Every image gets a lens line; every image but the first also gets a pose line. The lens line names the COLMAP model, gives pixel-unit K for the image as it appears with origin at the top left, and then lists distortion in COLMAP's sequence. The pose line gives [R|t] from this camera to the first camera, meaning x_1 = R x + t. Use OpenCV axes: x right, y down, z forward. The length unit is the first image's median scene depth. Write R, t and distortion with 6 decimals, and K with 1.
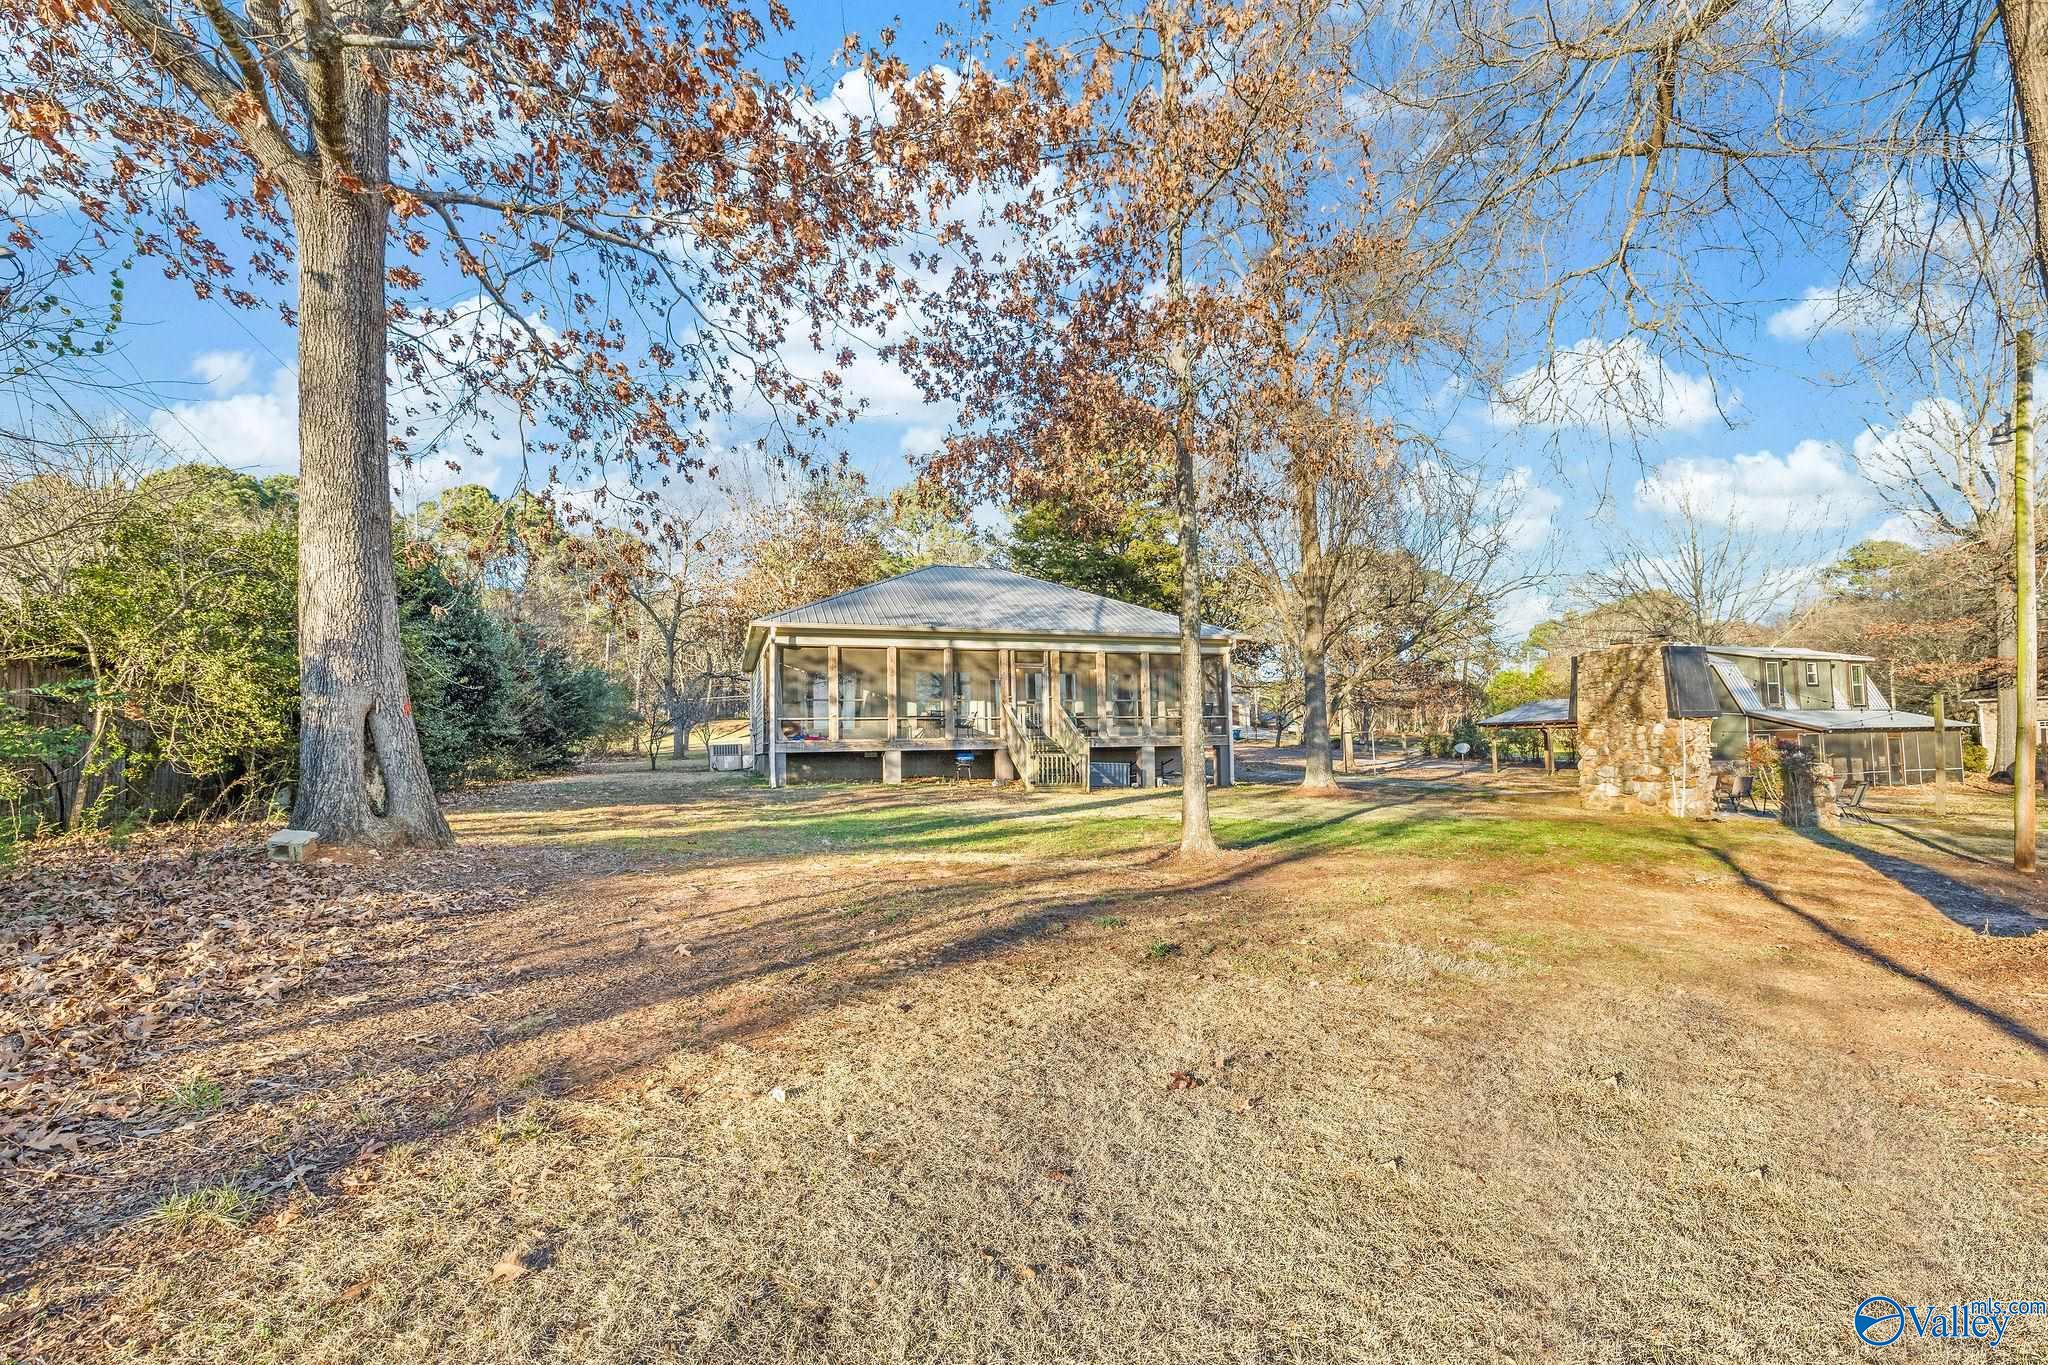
lens RADIAL K [[869.4, 0, 1028.1], [0, 869.4, 689.3], [0, 0, 1]] dist [0.003715, 0.000315]
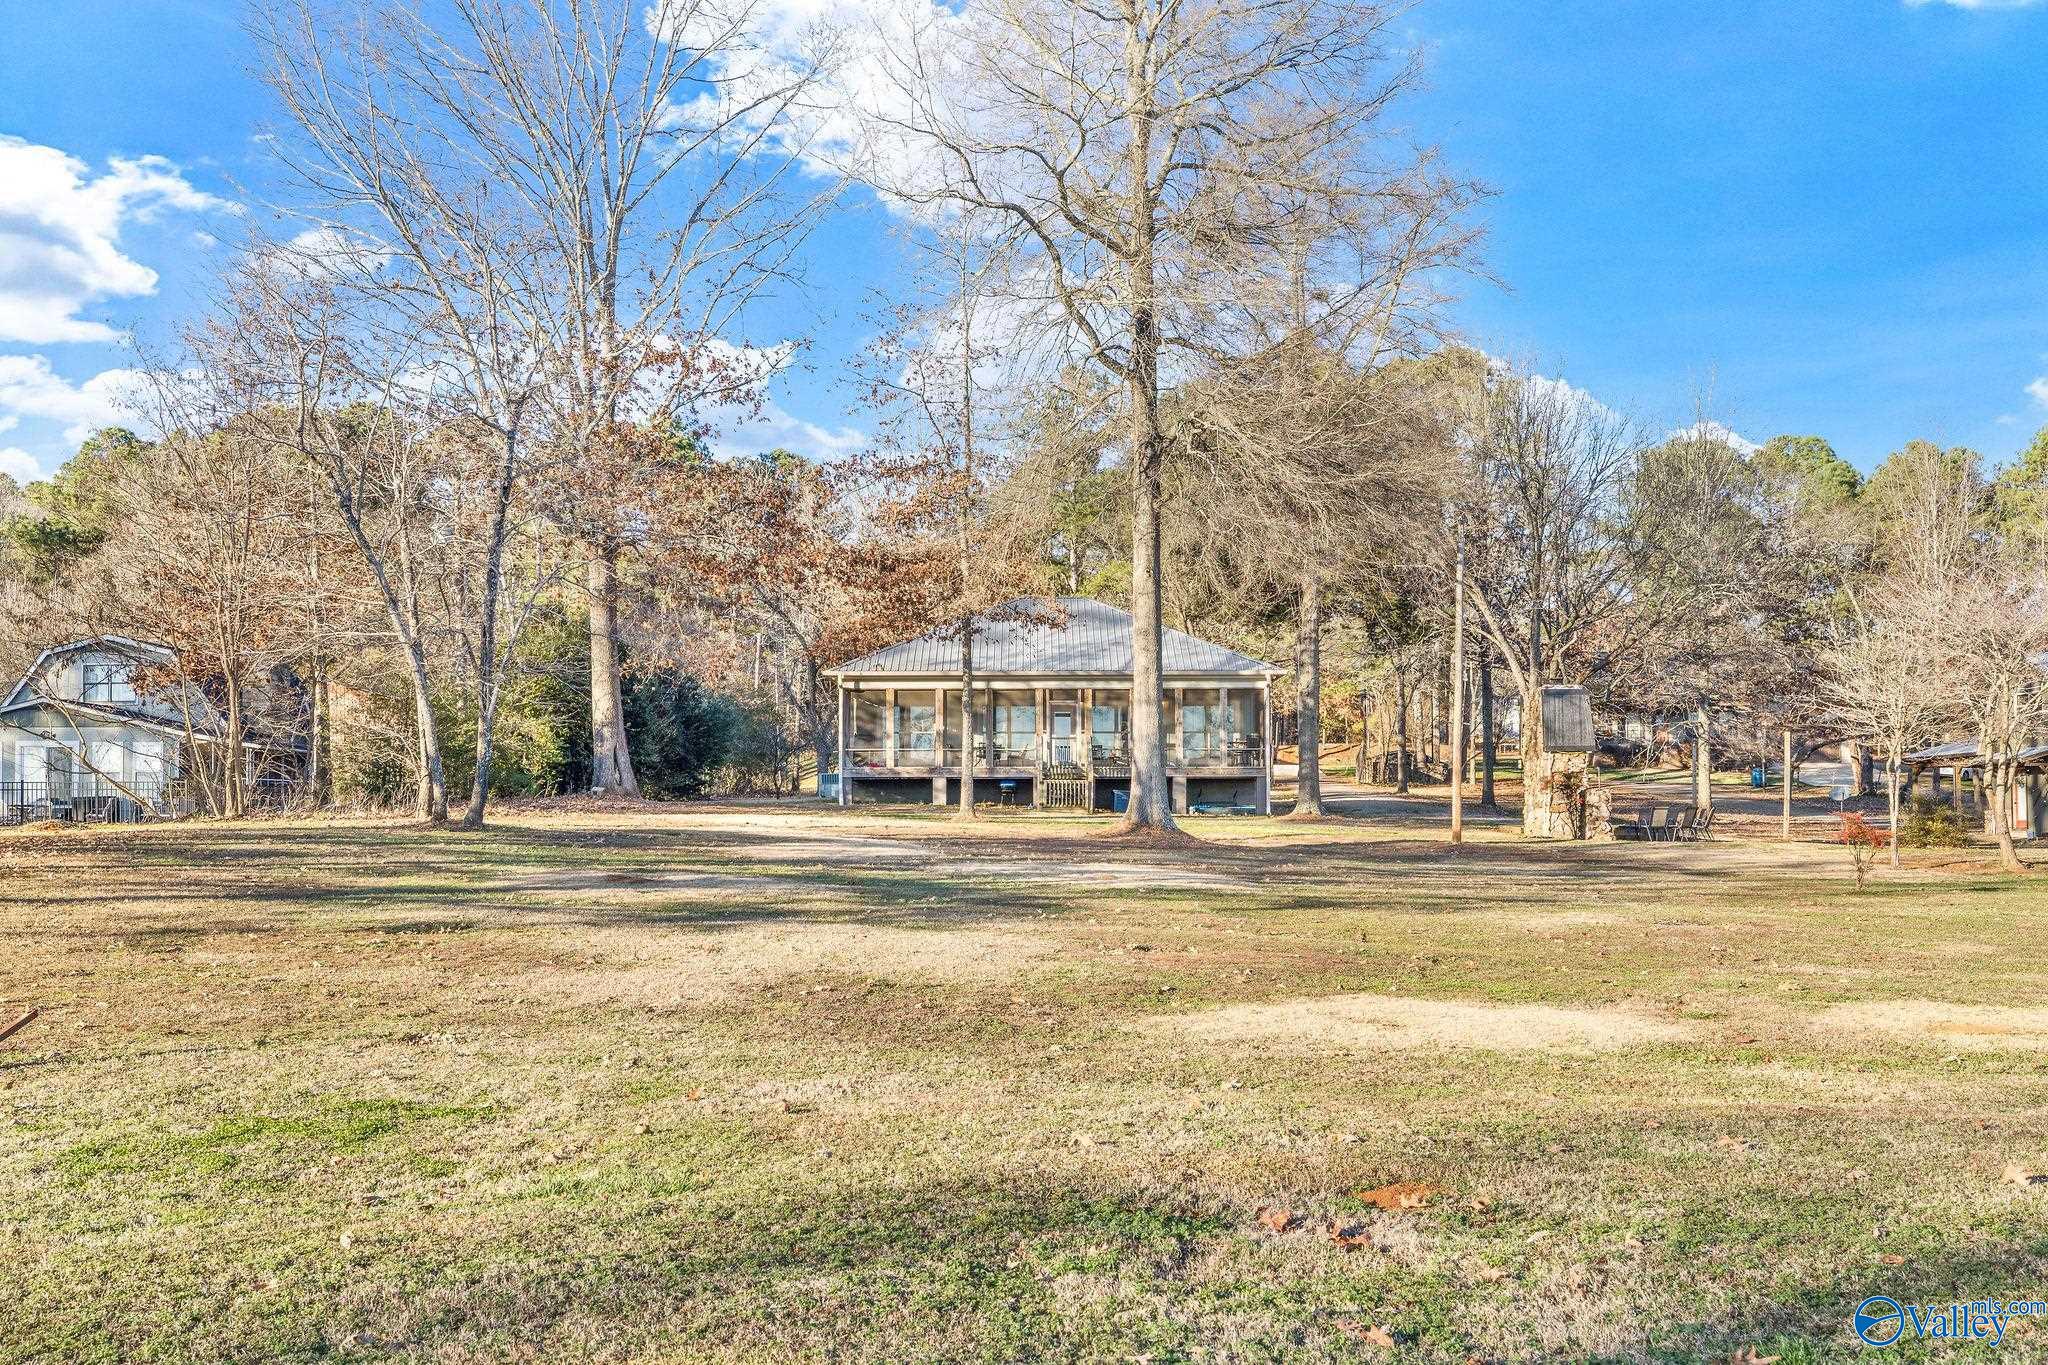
lens RADIAL K [[2055.3, 0, 1024.0], [0, 2055.3, 682.5], [0, 0, 1]] dist [-0.001151, 0.009277]
pose [[0.939857, -0.007718, -0.341482, 0.845282], [0.008372, 0.999965, 0.000444, -0.054390], [0.341466, -0.003276, 0.939888, -1.471442]]
